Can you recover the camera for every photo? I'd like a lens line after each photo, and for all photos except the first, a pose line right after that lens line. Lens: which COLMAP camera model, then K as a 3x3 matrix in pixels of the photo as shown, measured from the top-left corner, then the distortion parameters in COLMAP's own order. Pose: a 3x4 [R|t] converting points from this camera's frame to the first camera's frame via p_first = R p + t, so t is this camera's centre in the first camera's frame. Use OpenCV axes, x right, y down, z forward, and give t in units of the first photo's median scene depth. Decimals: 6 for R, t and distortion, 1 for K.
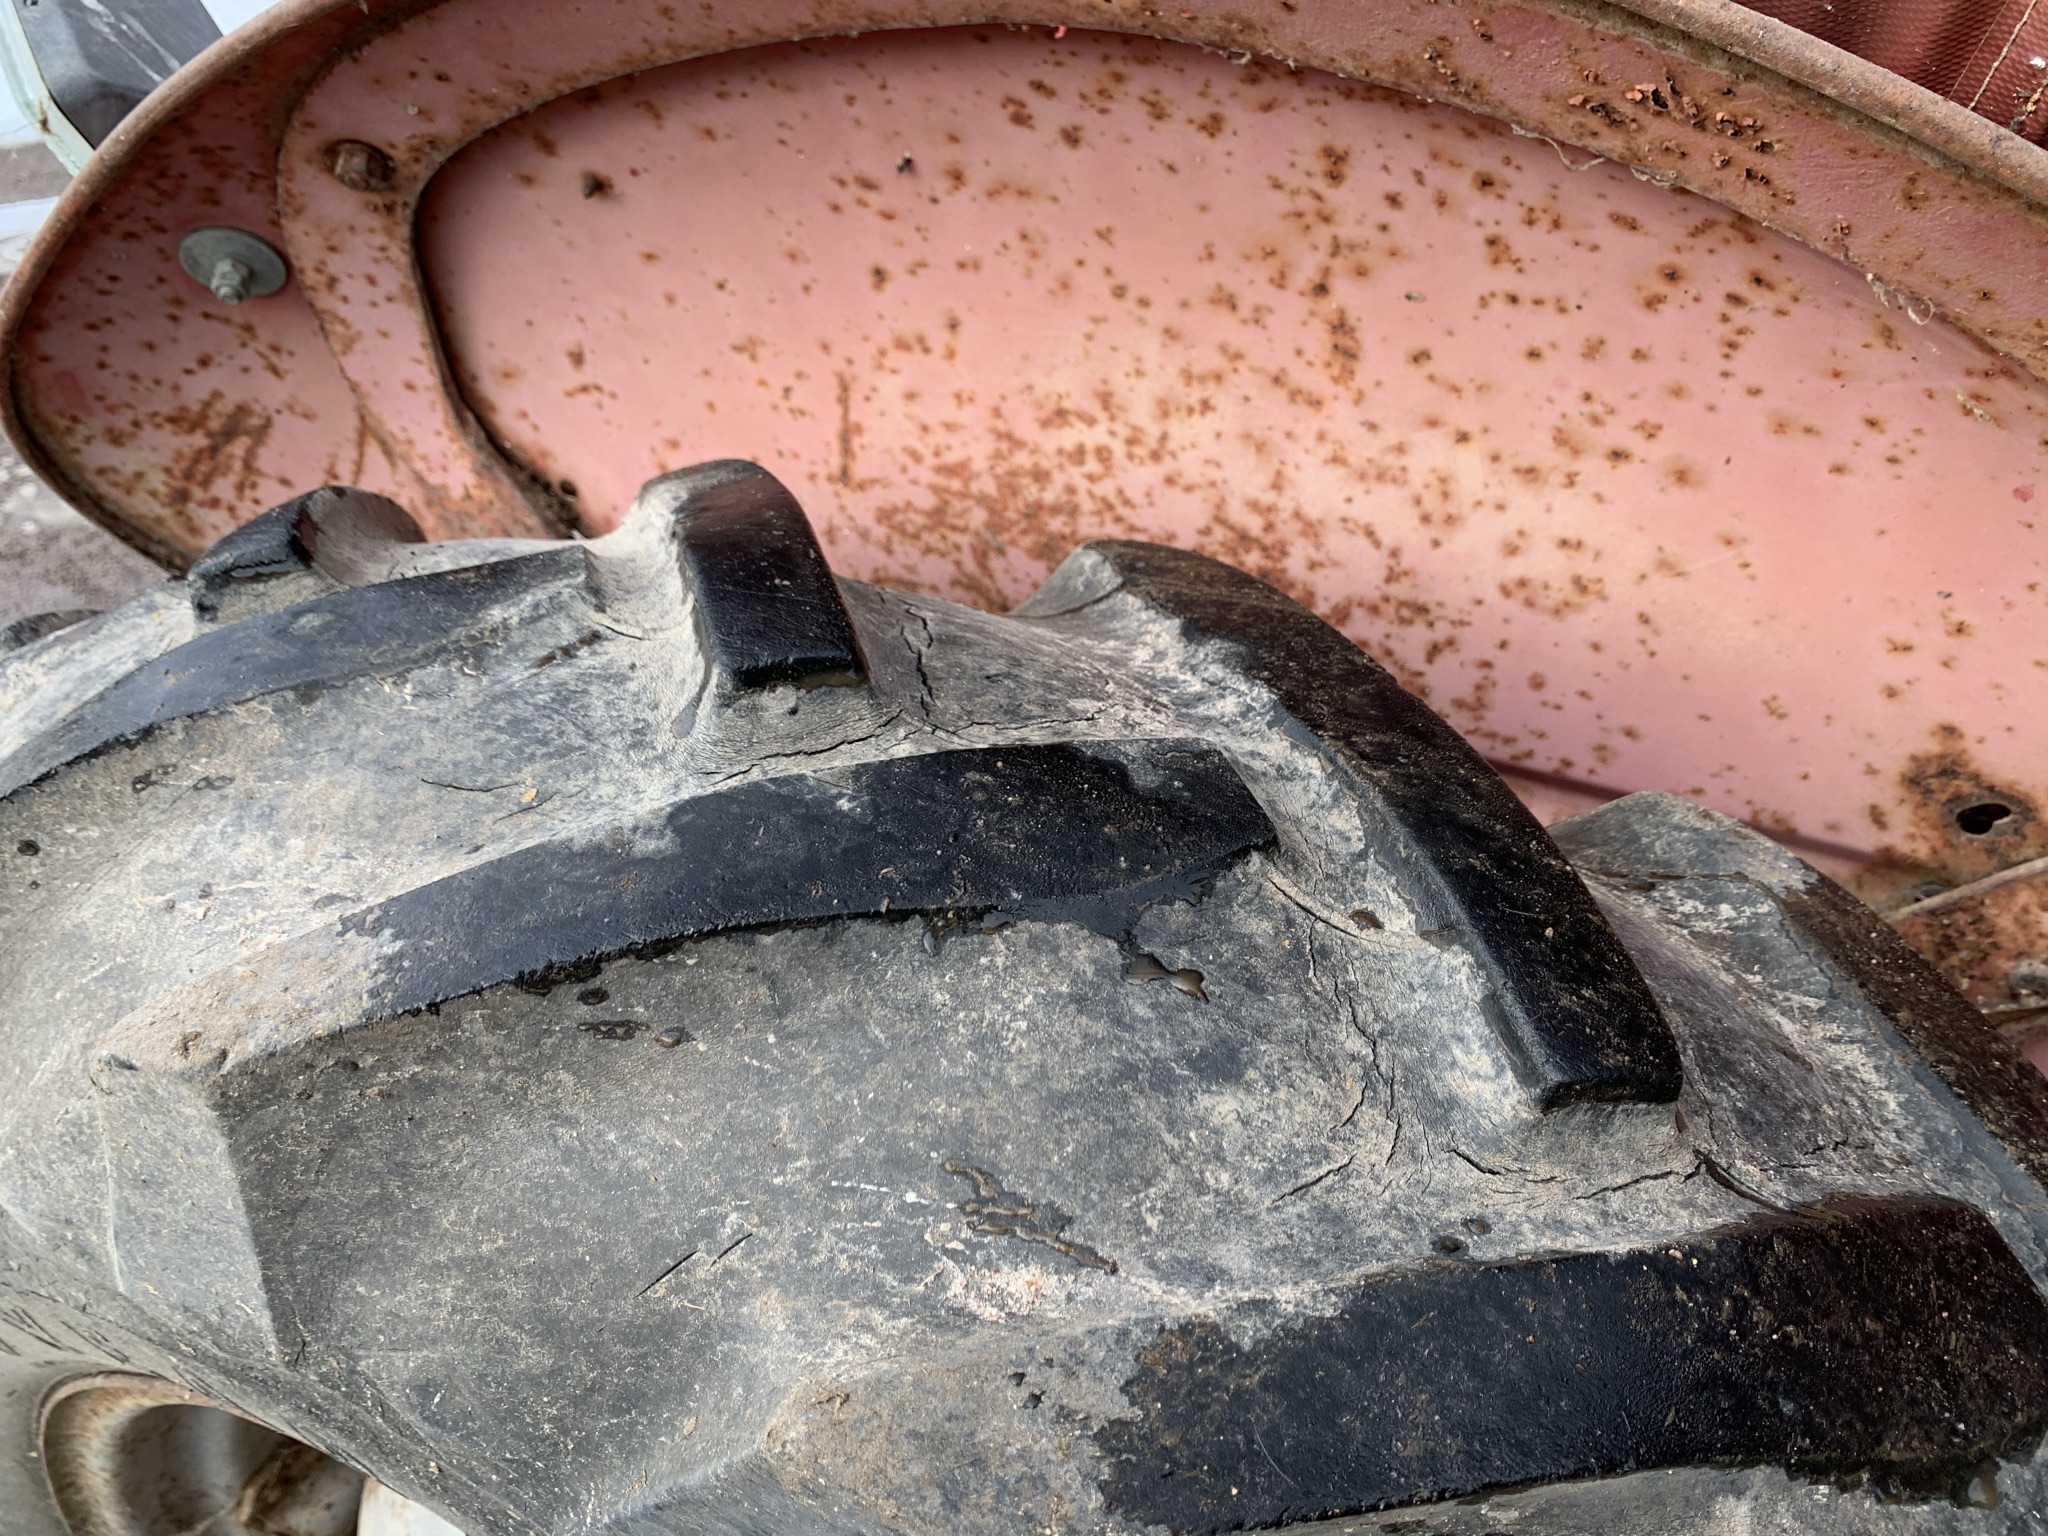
lens RADIAL K [[1592.7, 0, 1027.3], [0, 1592.7, 766.6], [0, 0, 1]] dist [0.032086, -0.028756]
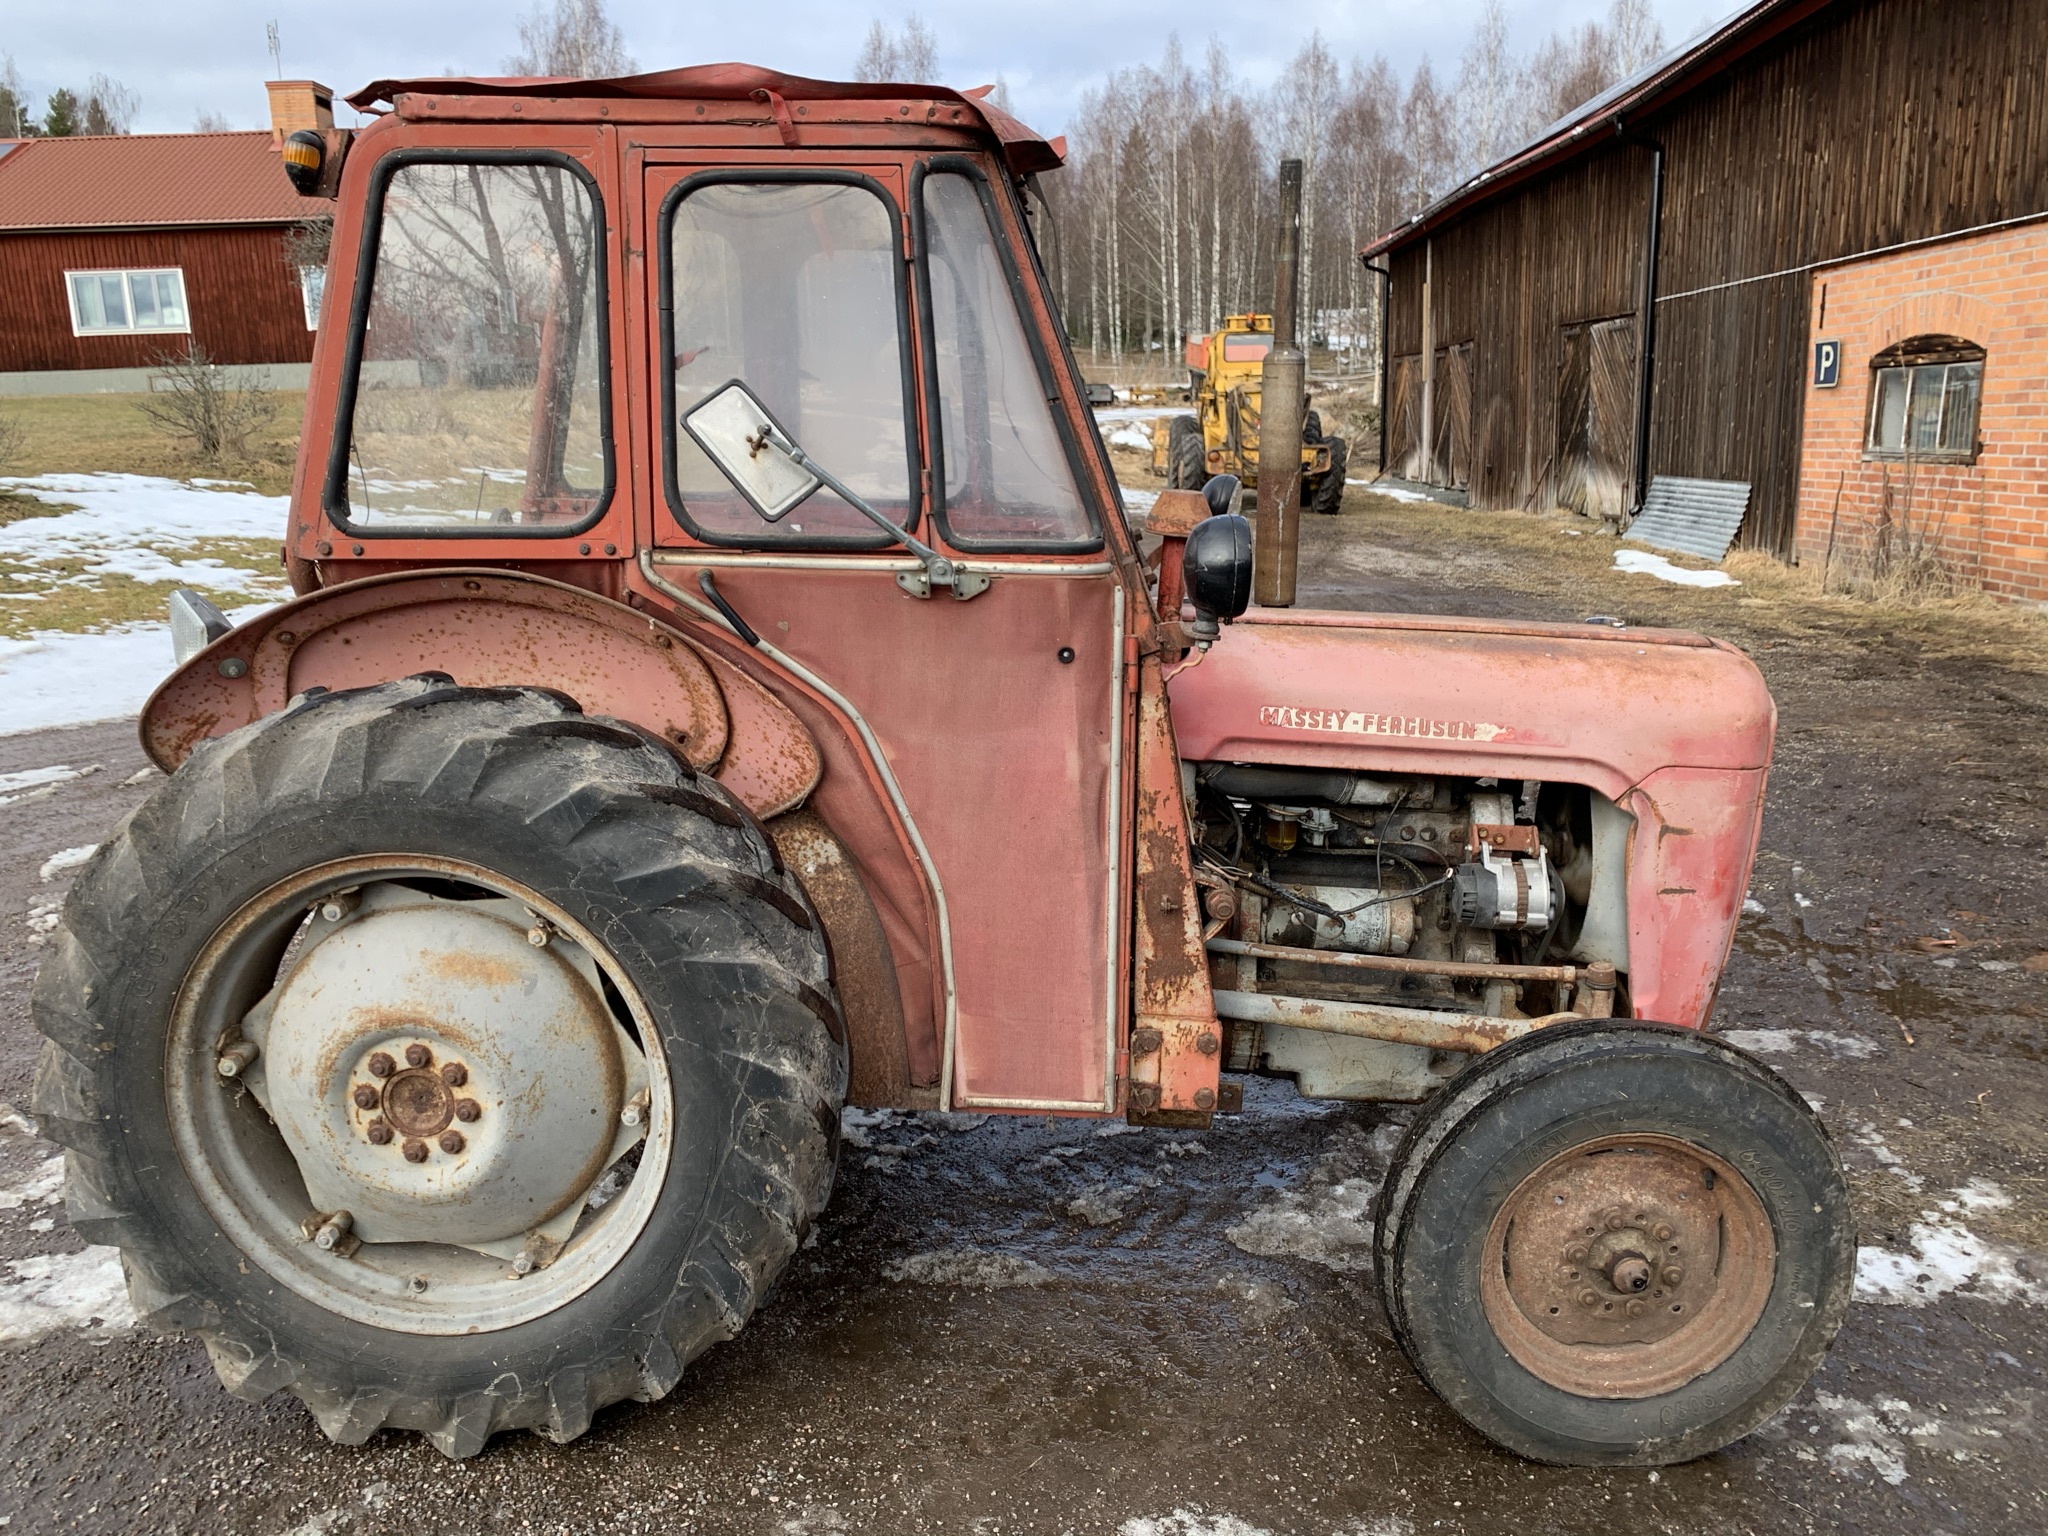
lens RADIAL K [[1592.7, 0, 1015.6], [0, 1592.7, 758.3], [0, 0, 1]] dist [0.032086, -0.028756]
pose [[0.905685, -0.062962, 0.419249, -0.579425], [0.222571, 0.912282, -0.343806, 2.199069], [-0.360827, 0.404693, 0.840254, -3.810400]]
